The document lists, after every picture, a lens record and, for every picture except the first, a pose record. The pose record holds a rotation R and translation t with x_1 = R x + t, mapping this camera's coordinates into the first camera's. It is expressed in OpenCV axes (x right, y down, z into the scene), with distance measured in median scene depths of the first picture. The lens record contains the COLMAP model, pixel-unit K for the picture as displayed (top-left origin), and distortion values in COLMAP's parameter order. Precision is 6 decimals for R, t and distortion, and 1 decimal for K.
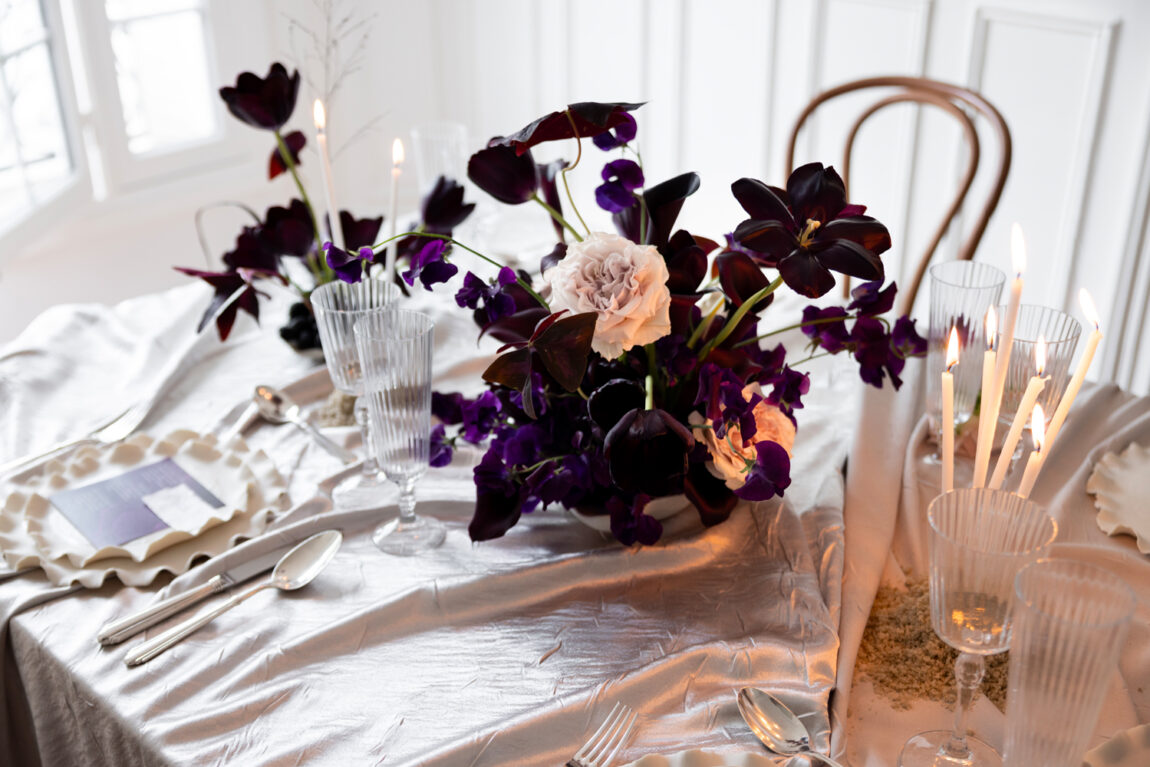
lens RADIAL K [[1353.8, 0, 575.0], [0, 1353.8, 383.5], [0, 0, 1]] dist [0.003621, 0.026919]
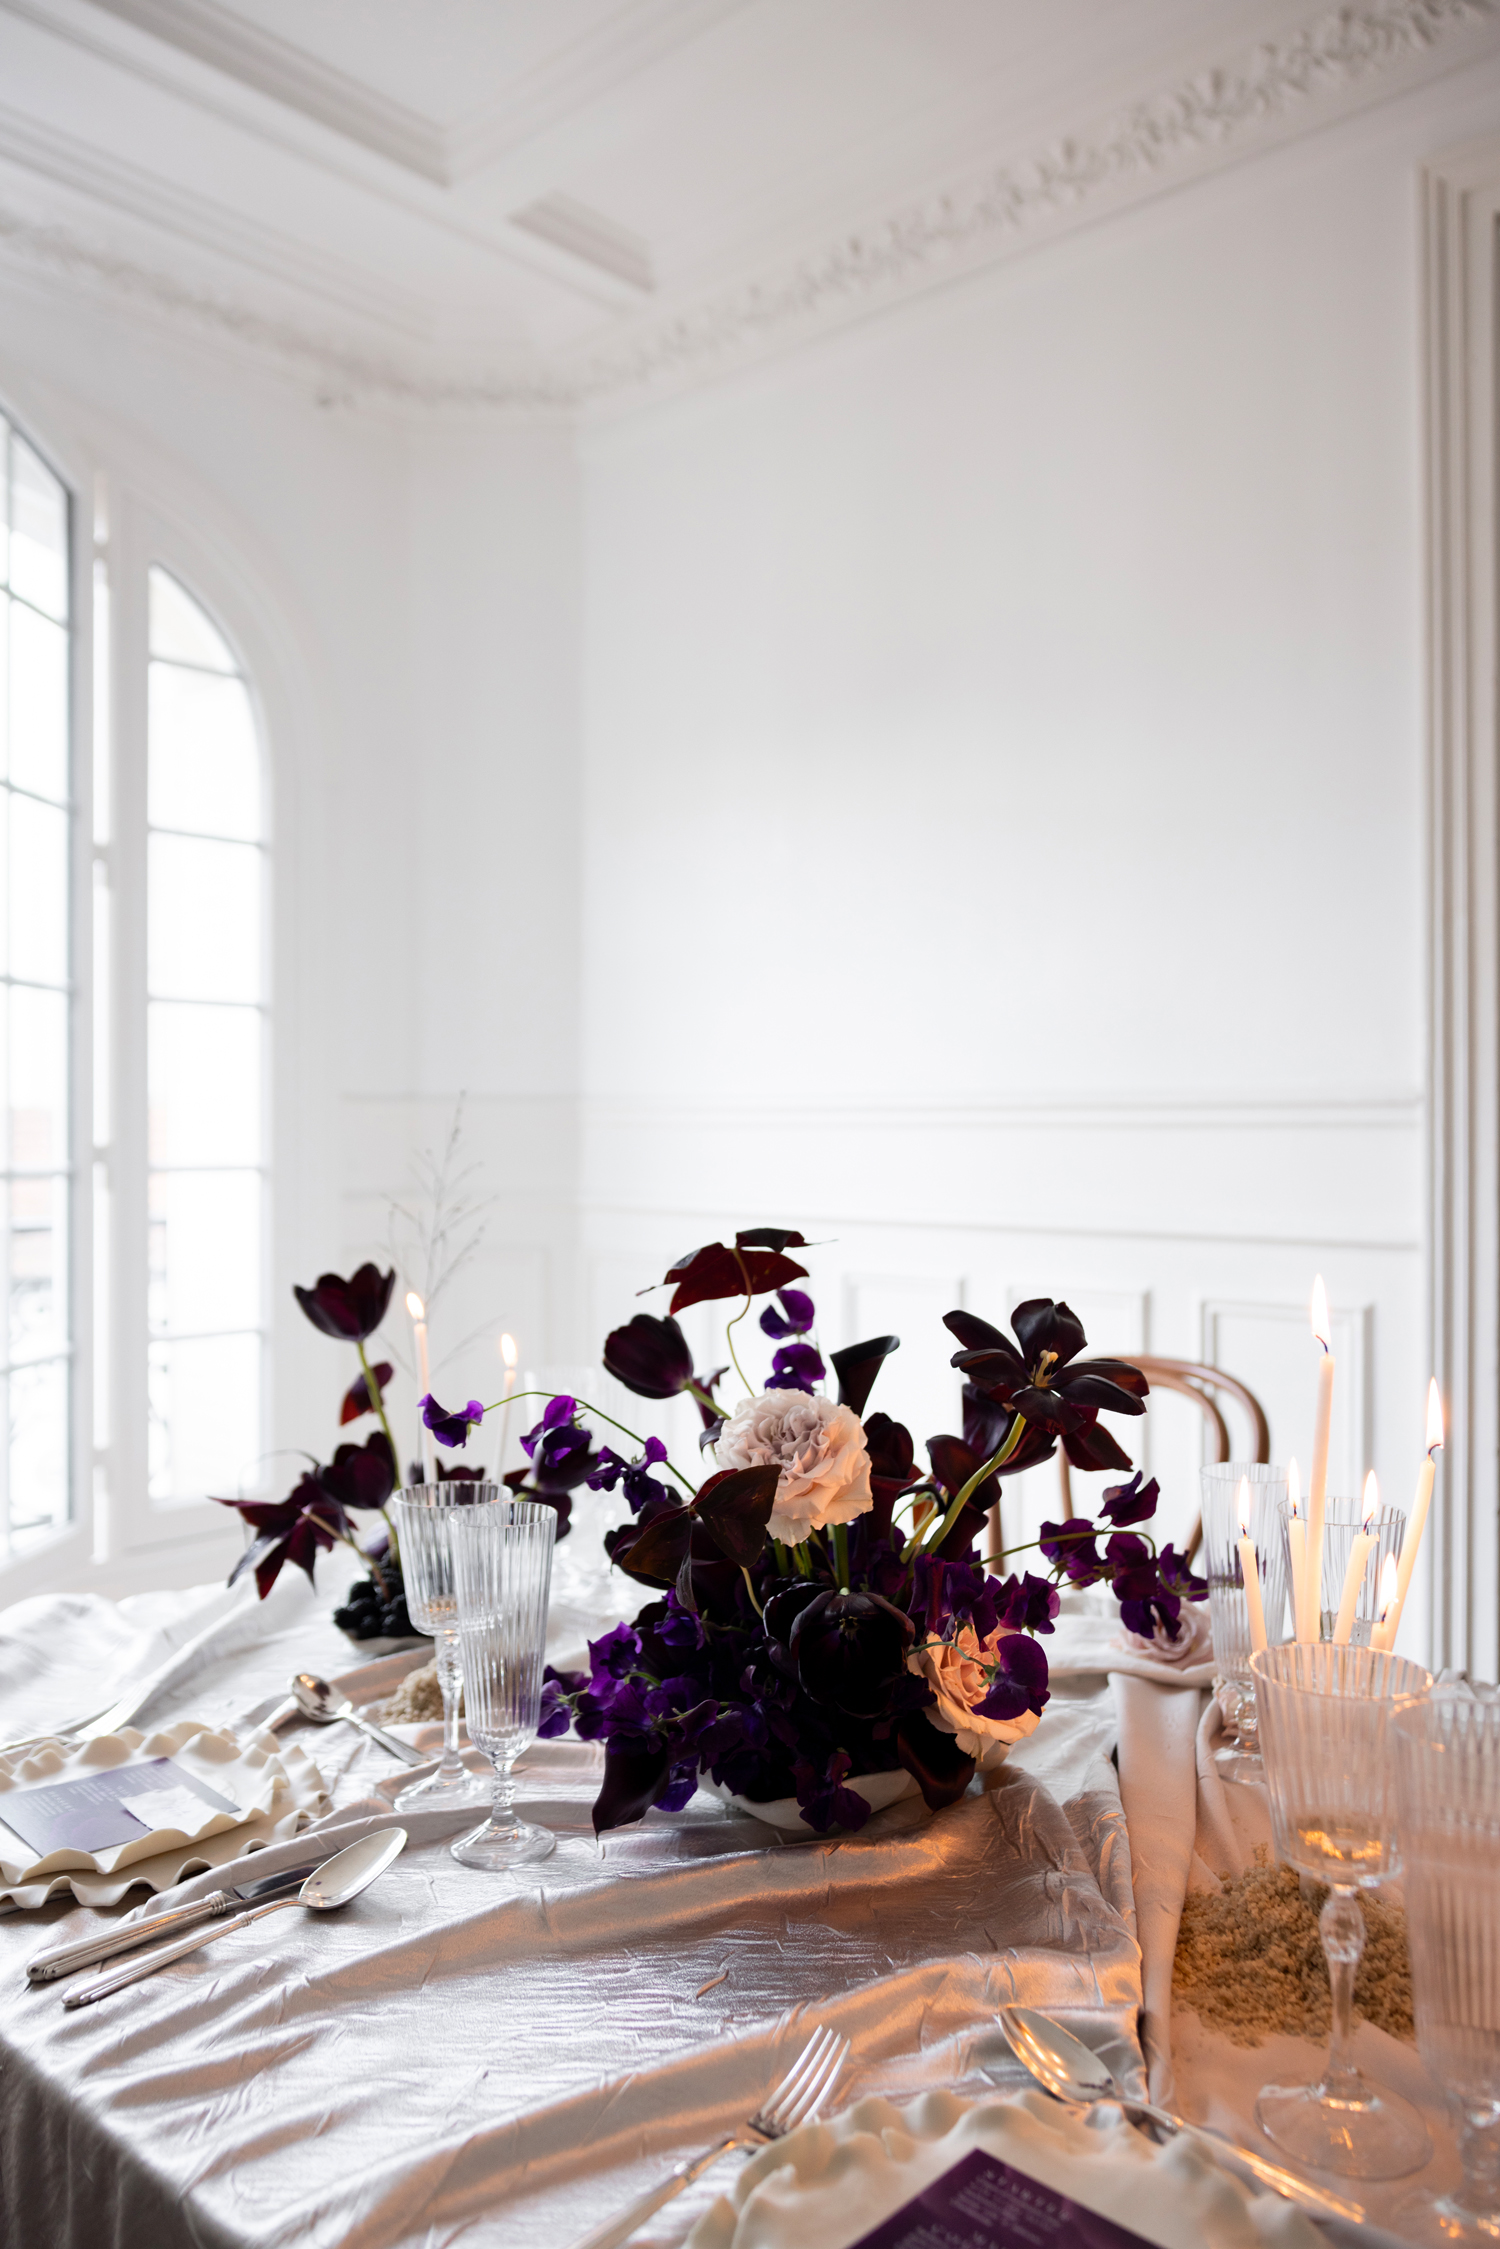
lens RADIAL K [[1673.9, 0, 770.8], [0, 1673.9, 1124.8], [0, 0, 1]] dist [-0.002714, 0.005803]
pose [[0.999207, 0.006197, 0.039340, -0.022807], [0.012266, 0.891904, -0.452059, 0.180895], [-0.037889, 0.452183, 0.891120, 0.069187]]
